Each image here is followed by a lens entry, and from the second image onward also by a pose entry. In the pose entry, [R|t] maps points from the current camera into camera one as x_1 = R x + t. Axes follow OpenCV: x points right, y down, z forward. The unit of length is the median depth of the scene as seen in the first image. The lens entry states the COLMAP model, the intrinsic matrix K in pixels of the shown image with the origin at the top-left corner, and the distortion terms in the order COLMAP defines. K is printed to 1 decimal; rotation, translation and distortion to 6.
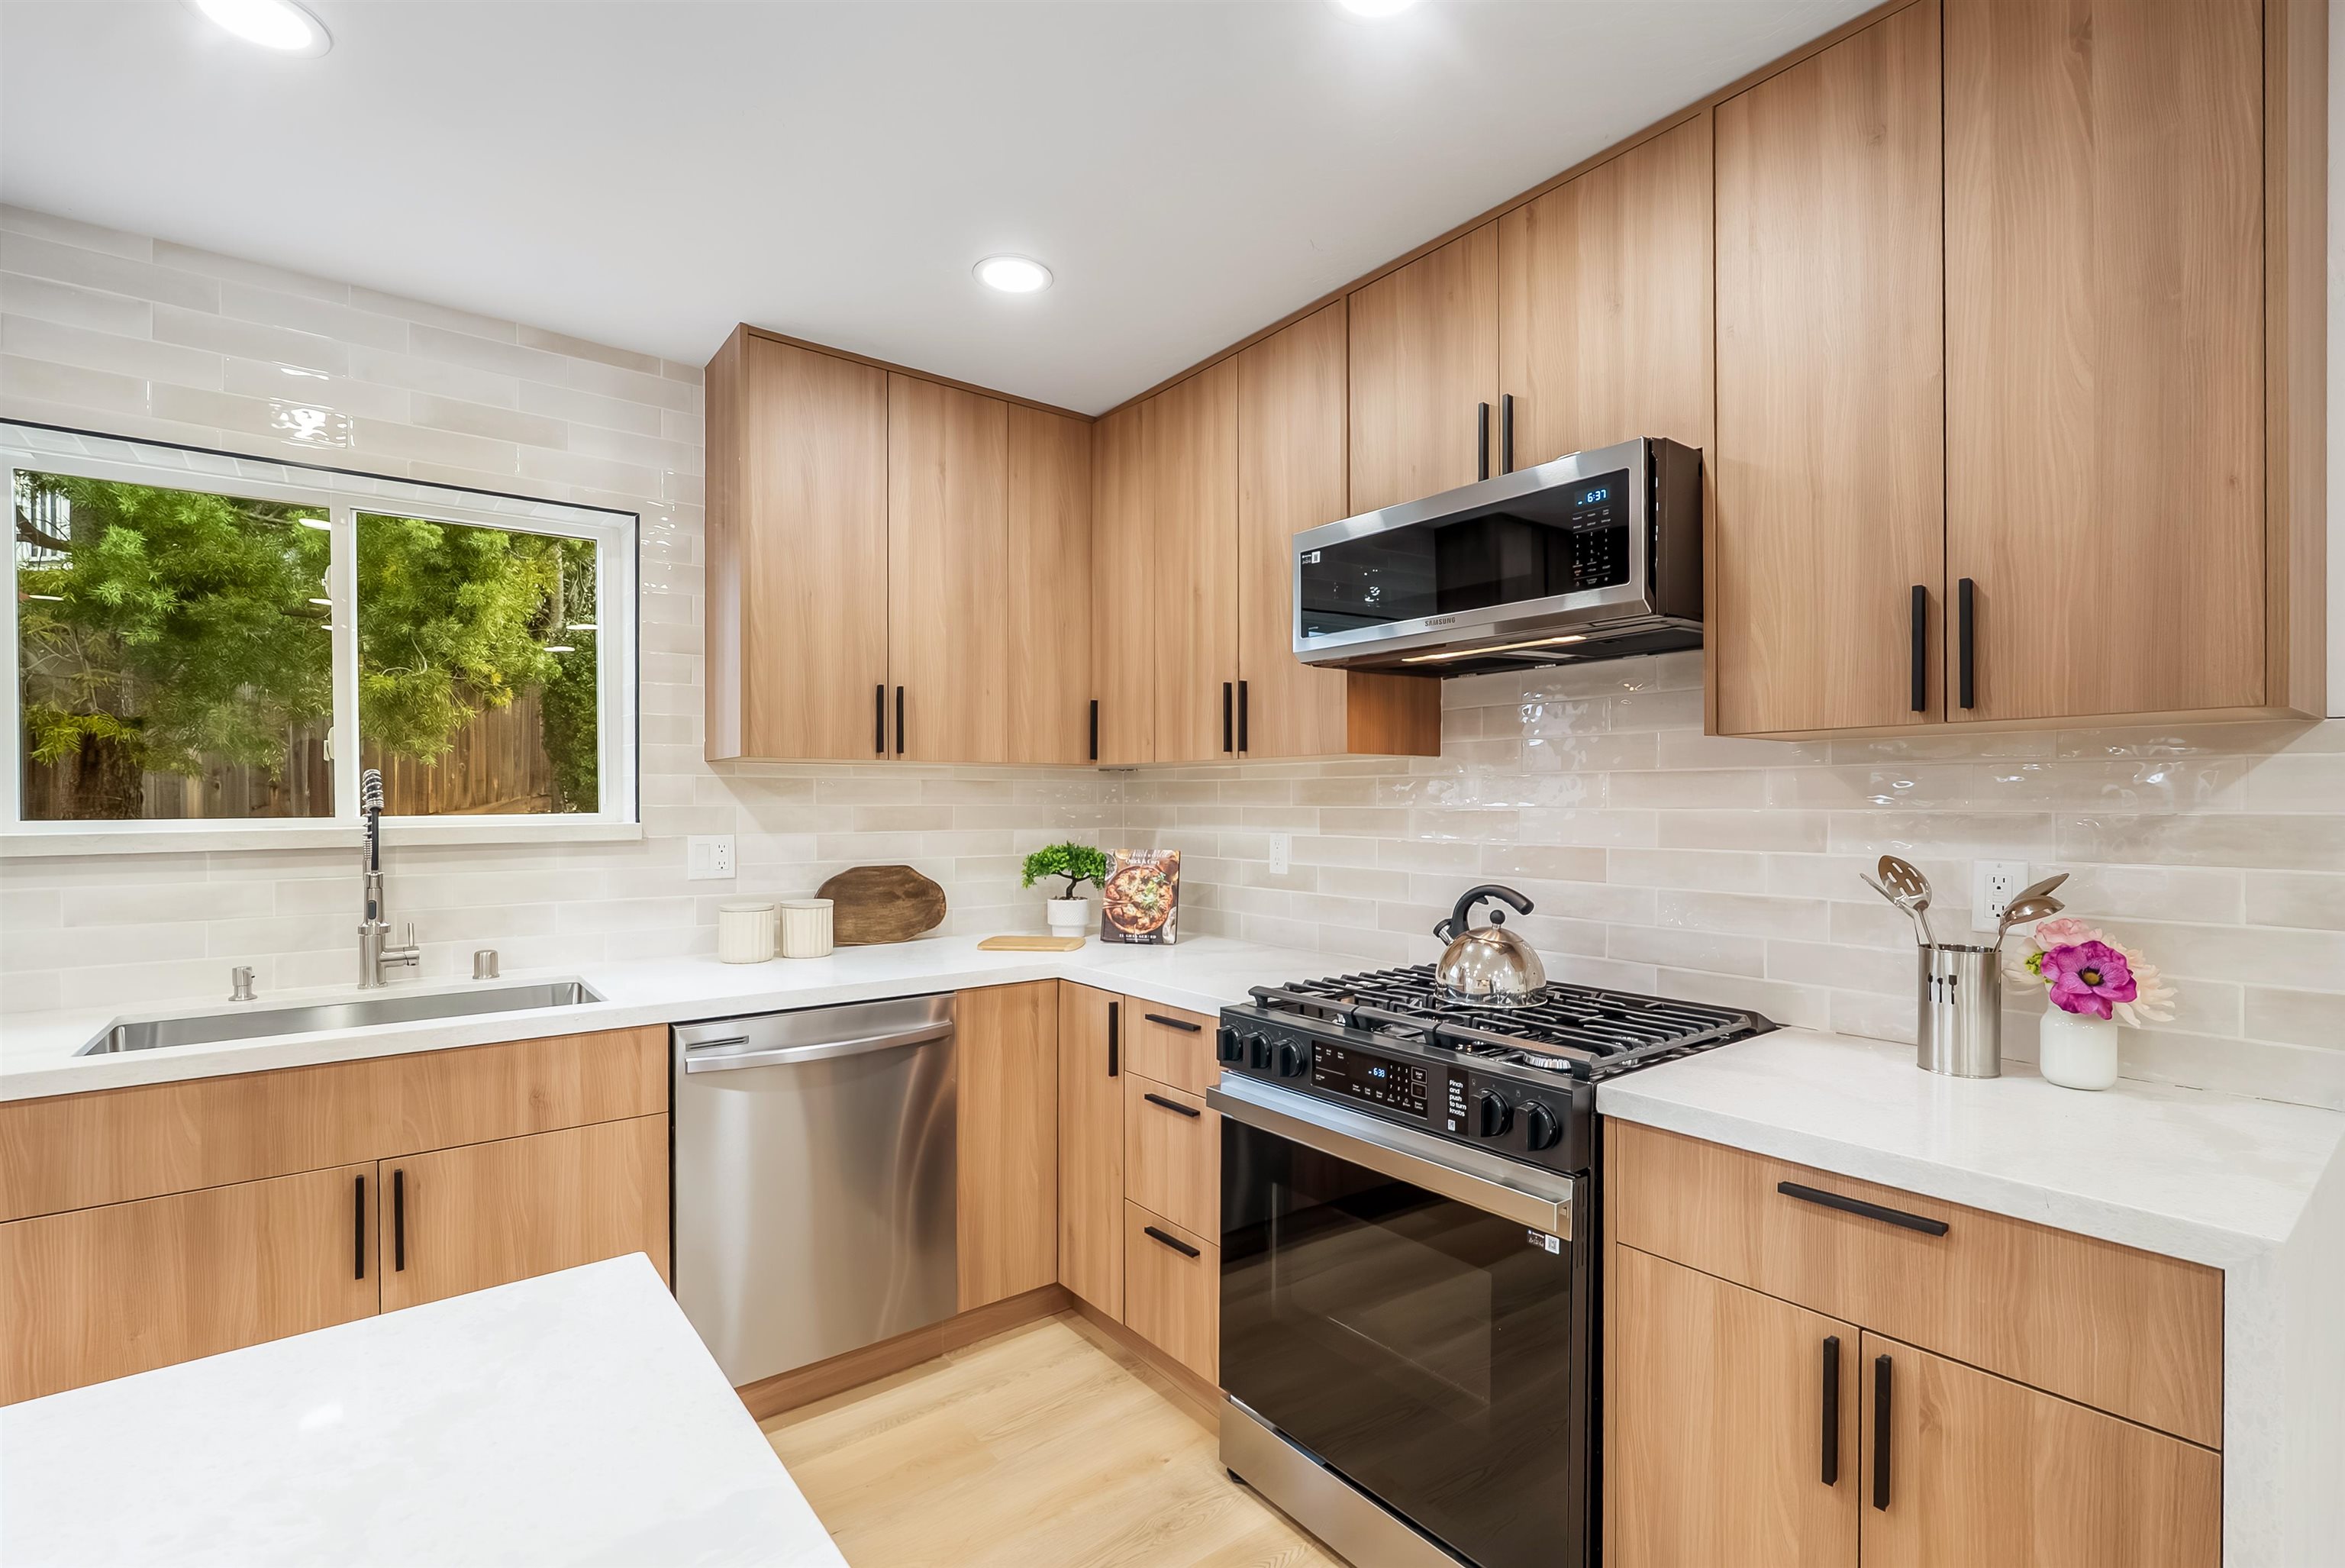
lens RADIAL K [[1046.1, 0, 1179.8], [0, 1046.1, 801.4], [0, 0, 1]] dist [-0.004557, -0.000093]
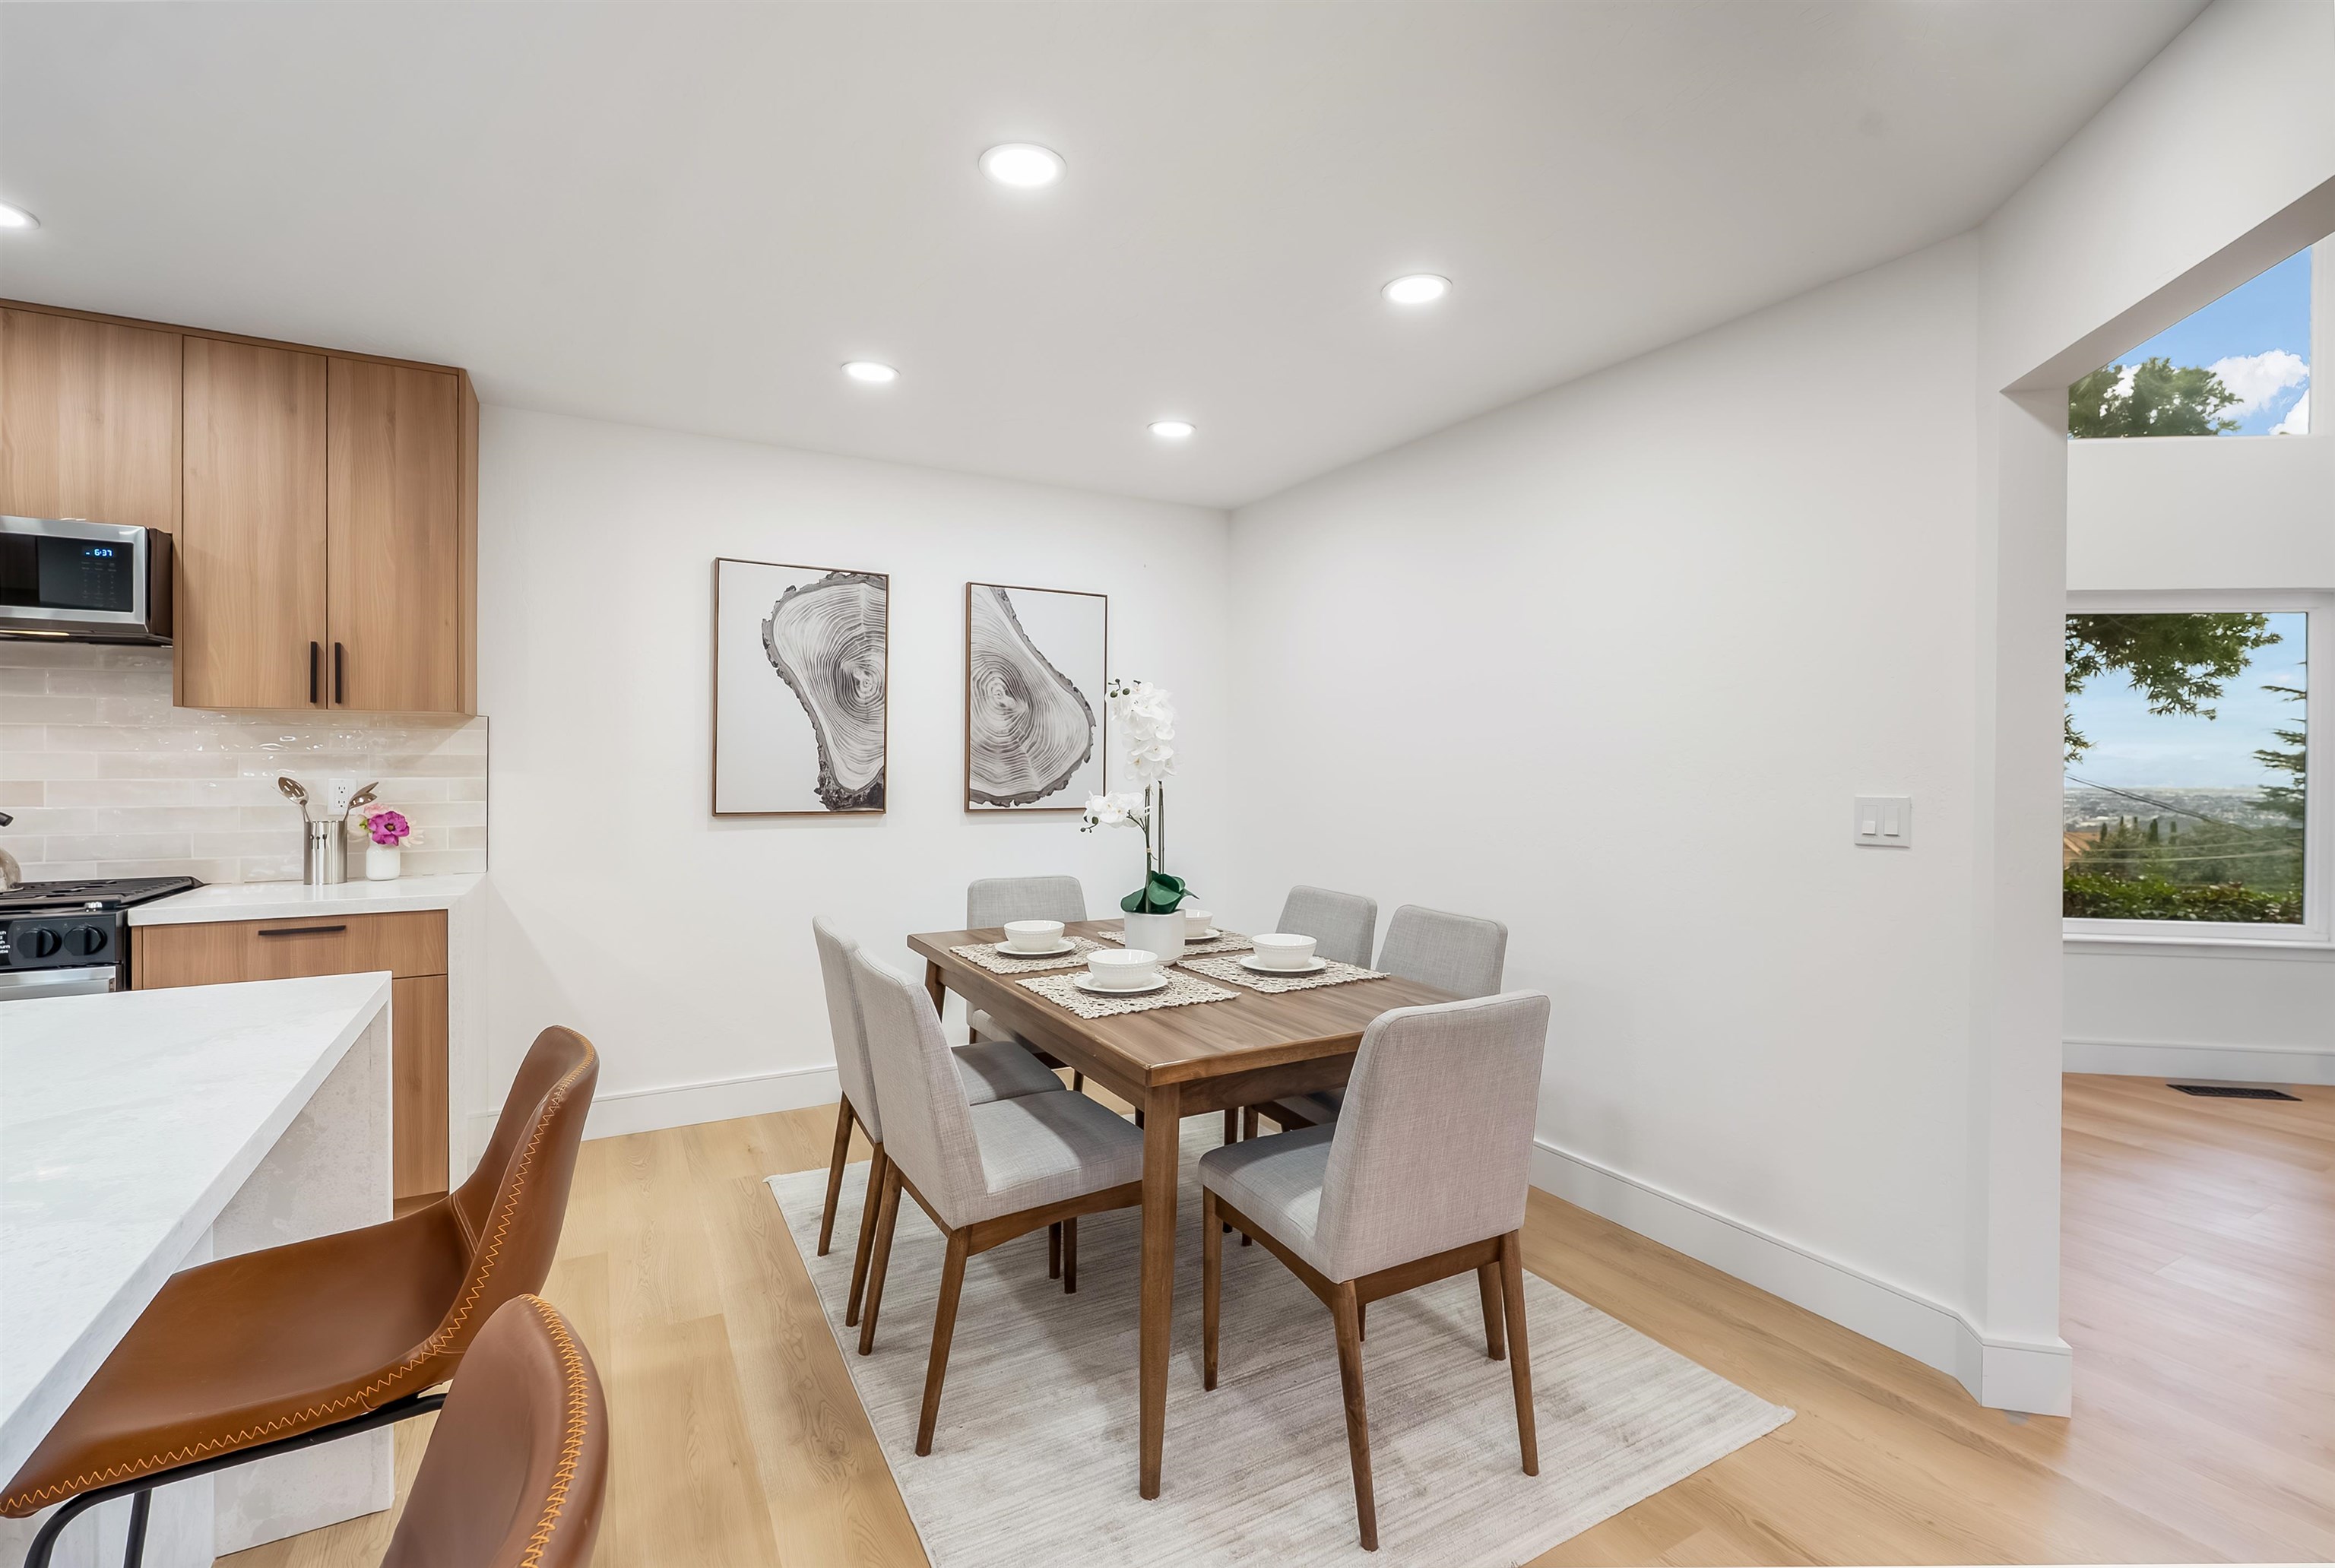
lens RADIAL K [[1048.6, 0, 1182.0], [0, 1048.6, 773.1], [0, 0, 1]] dist [-0.002255, -0.000270]
pose [[0.144970, -0.003941, 0.989428, -0.583086], [-0.002600, 0.999987, 0.004364, 0.020675], [-0.989433, -0.003205, 0.144958, -0.531943]]
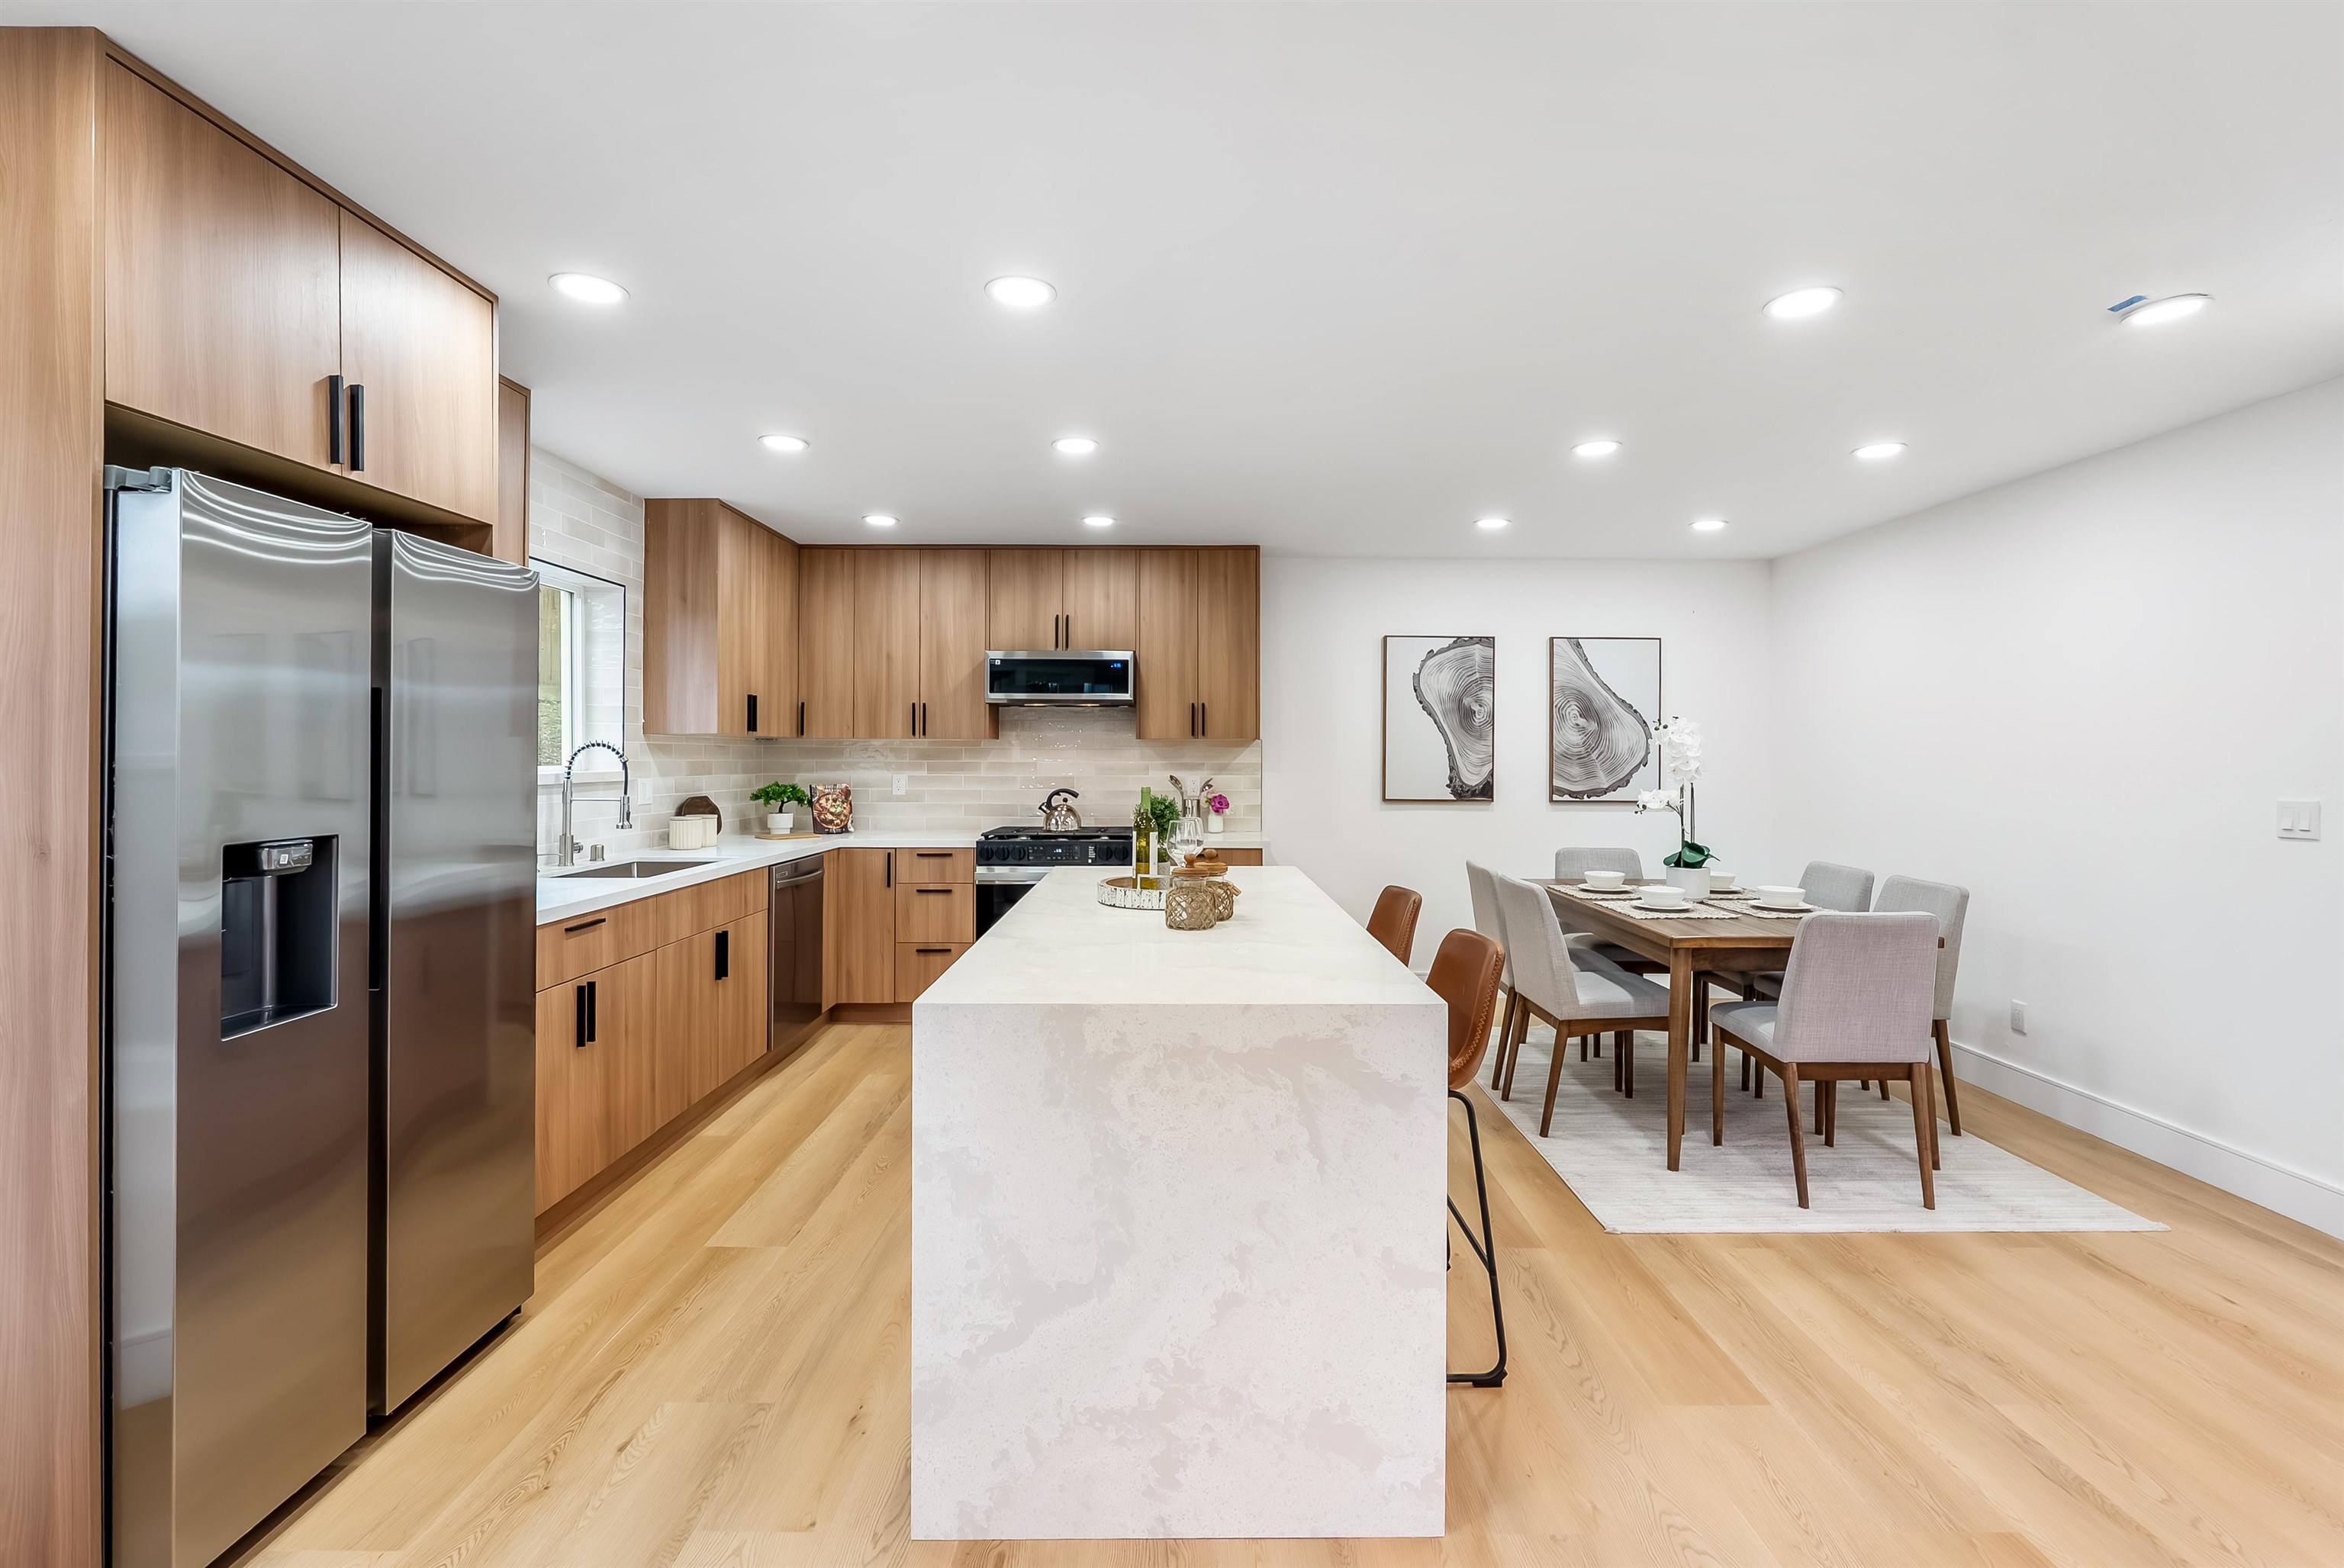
lens RADIAL K [[1058.9, 0, 1180.2], [0, 1058.9, 747.0], [0, 0, 1]] dist [-0.008377, 0.000175]
pose [[0.613925, 0.012387, 0.789267, -1.290863], [-0.003415, 0.999909, -0.013037, 0.003137], [-0.789357, 0.005309, 0.613912, -0.729359]]
